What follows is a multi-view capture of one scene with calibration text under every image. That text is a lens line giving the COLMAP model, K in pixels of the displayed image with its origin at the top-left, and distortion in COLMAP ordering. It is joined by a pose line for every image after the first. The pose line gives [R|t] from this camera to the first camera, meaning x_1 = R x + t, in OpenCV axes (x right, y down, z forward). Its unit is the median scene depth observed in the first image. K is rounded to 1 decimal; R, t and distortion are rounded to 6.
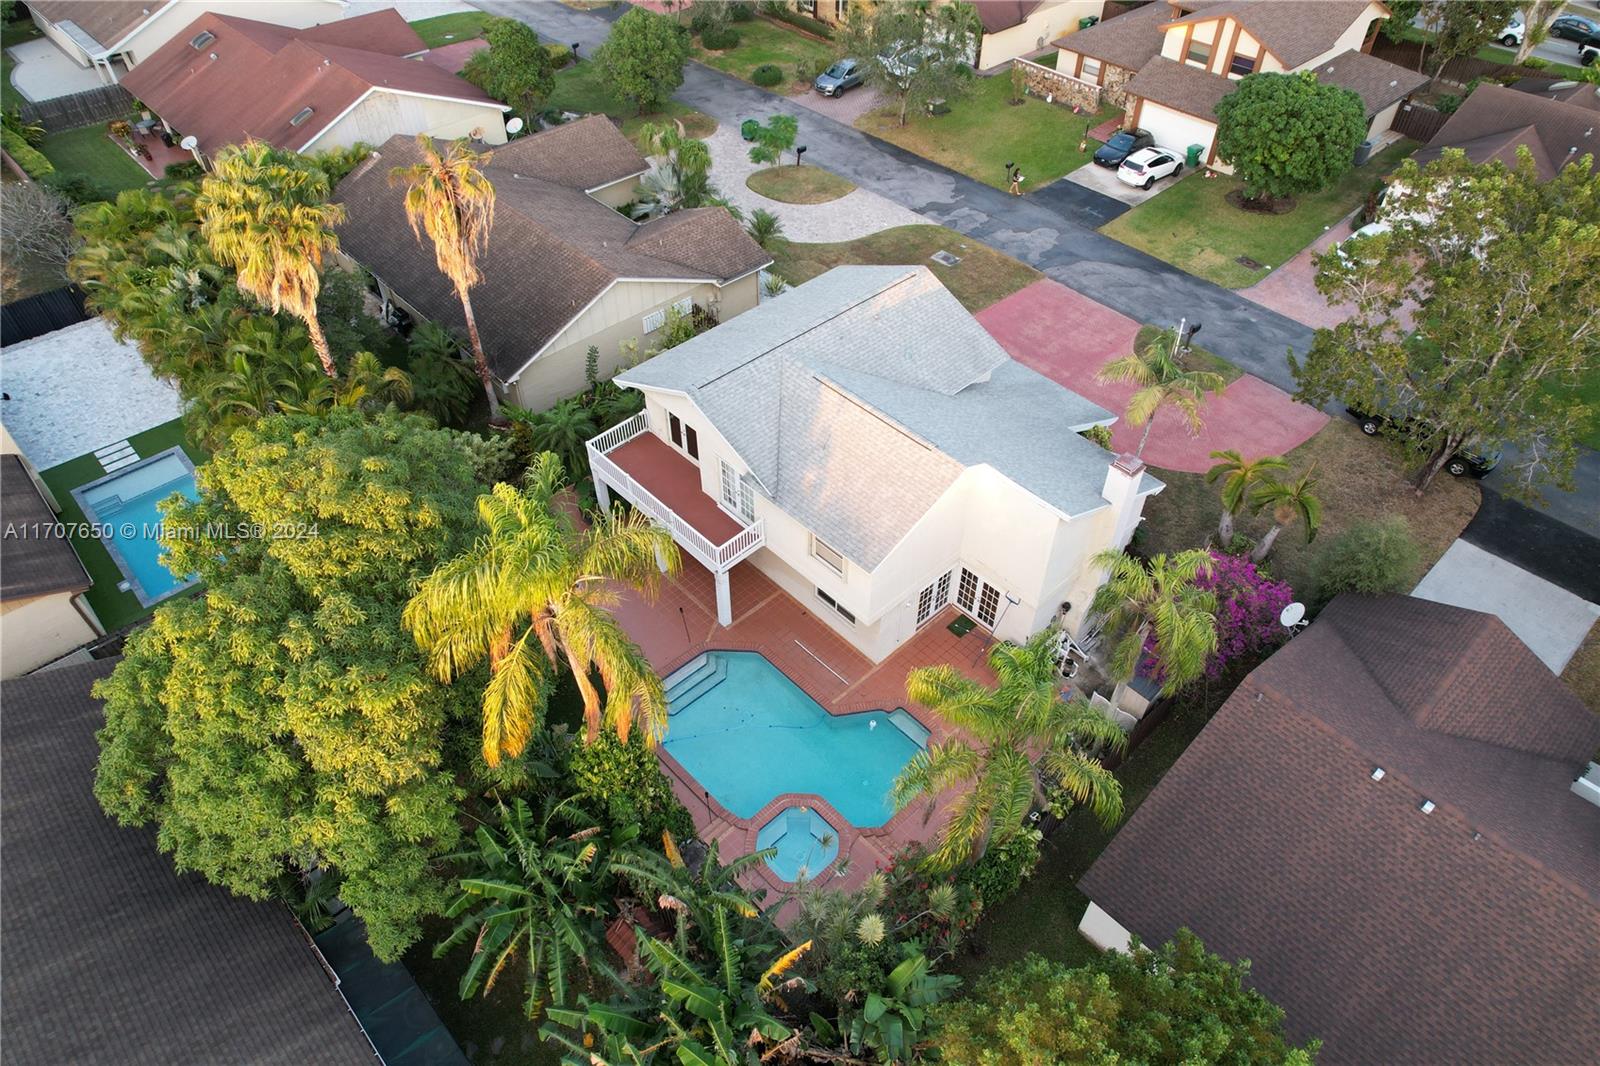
lens RADIAL K [[1014.2, 0, 800.0], [0, 1014.2, 533.0], [0, 0, 1]] dist [-0.026860, 0.003127]
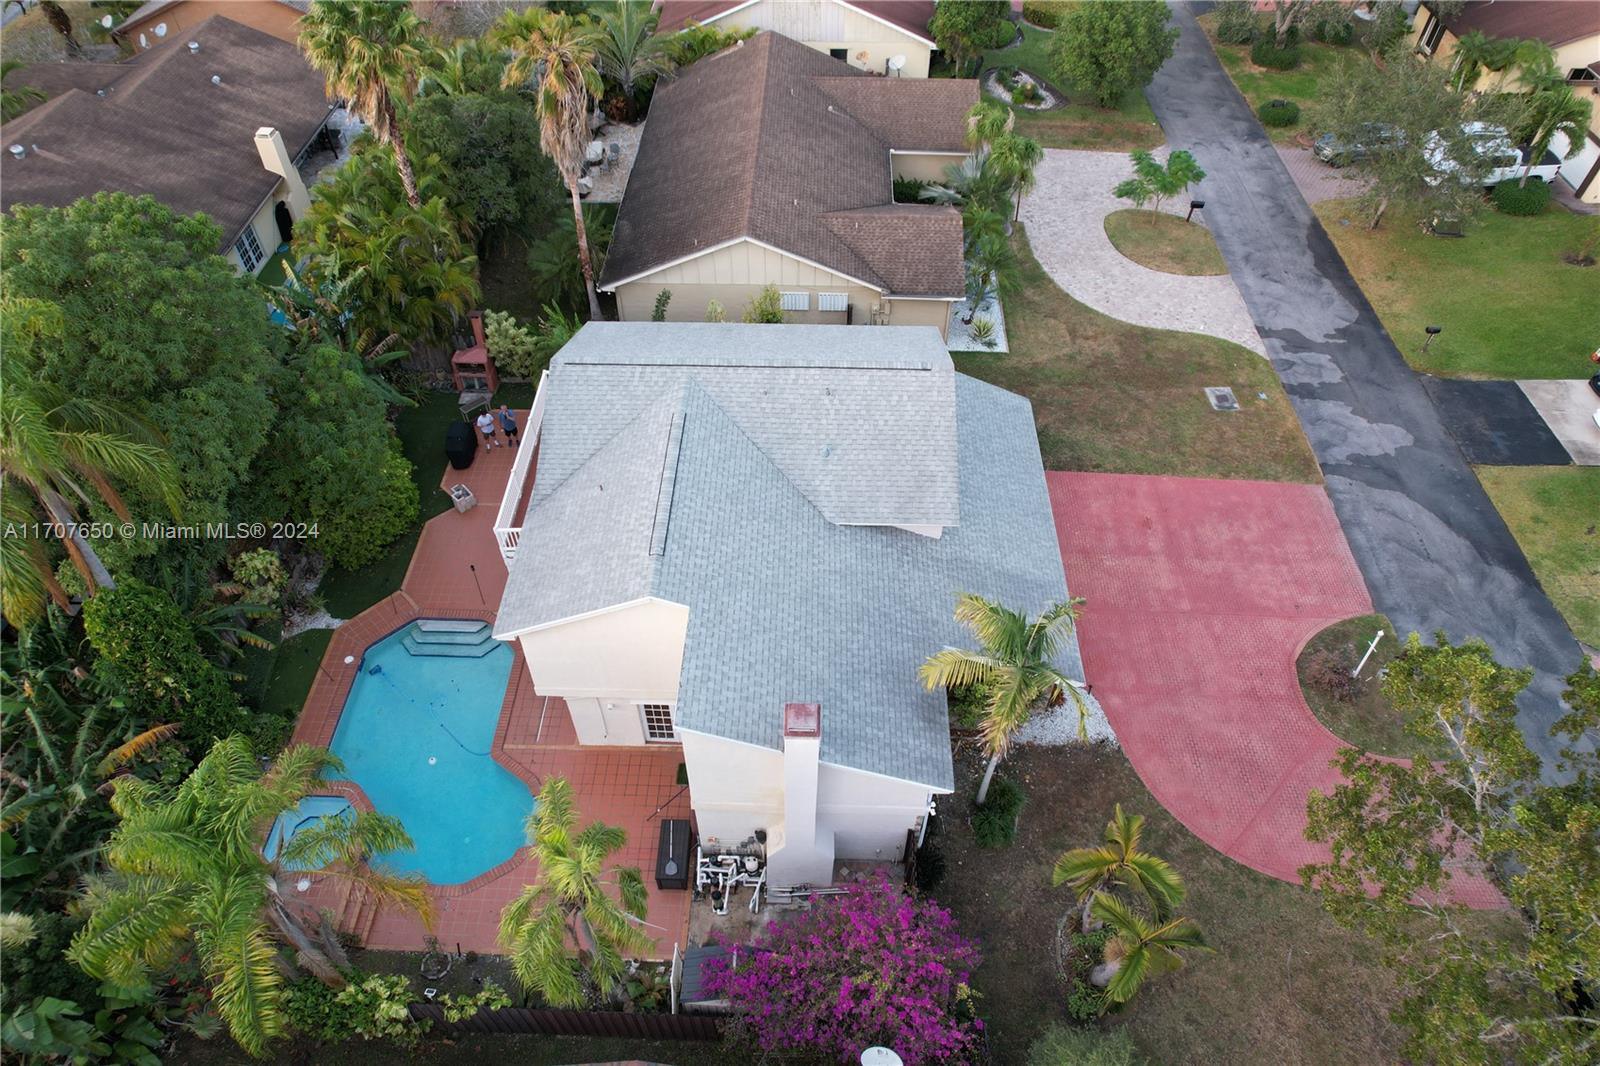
lens RADIAL K [[1014.2, 0, 800.0], [0, 1014.2, 533.0], [0, 0, 1]] dist [-0.026860, 0.003127]
pose [[0.716750, 0.515475, -0.469633, 0.324250], [-0.495041, 0.850453, 0.177941, -0.166015], [0.491125, 0.104949, 0.864744, 0.212807]]
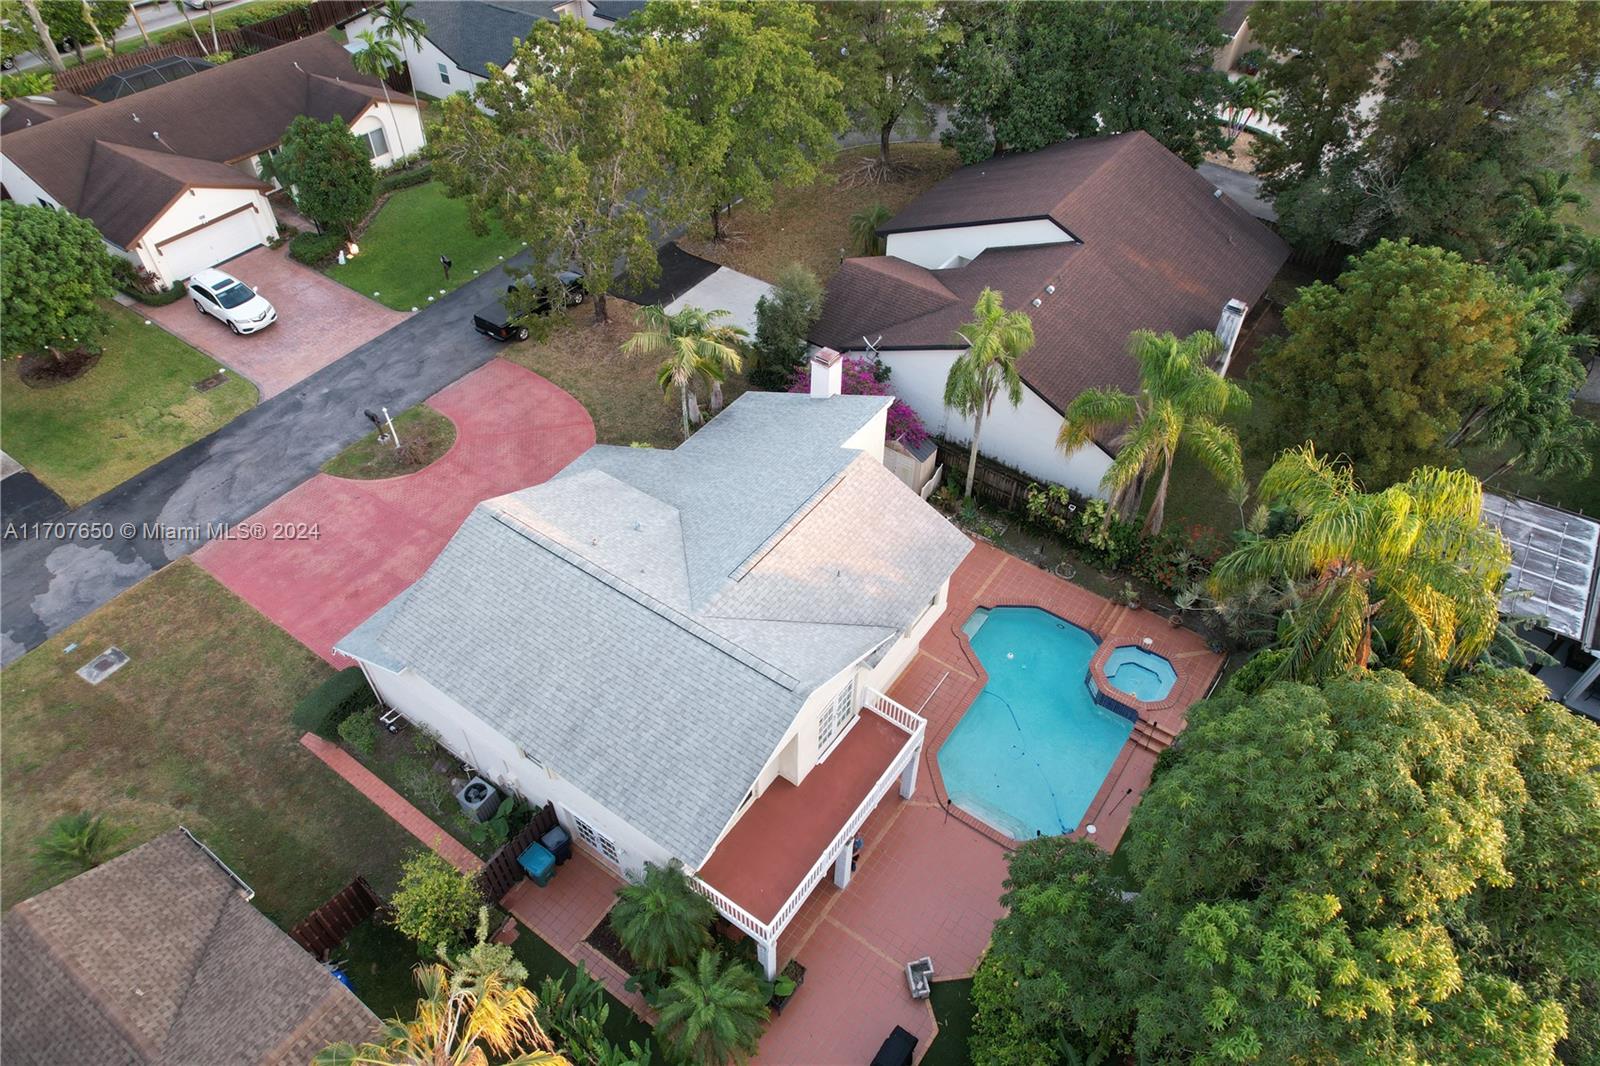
lens RADIAL K [[1014.2, 0, 800.0], [0, 1014.2, 533.0], [0, 0, 1]] dist [-0.026860, 0.003127]
pose [[-0.197904, -0.701001, 0.685151, -0.326211], [0.687471, 0.398986, 0.606790, -0.390263], [-0.698726, 0.591107, 0.402957, 0.381748]]
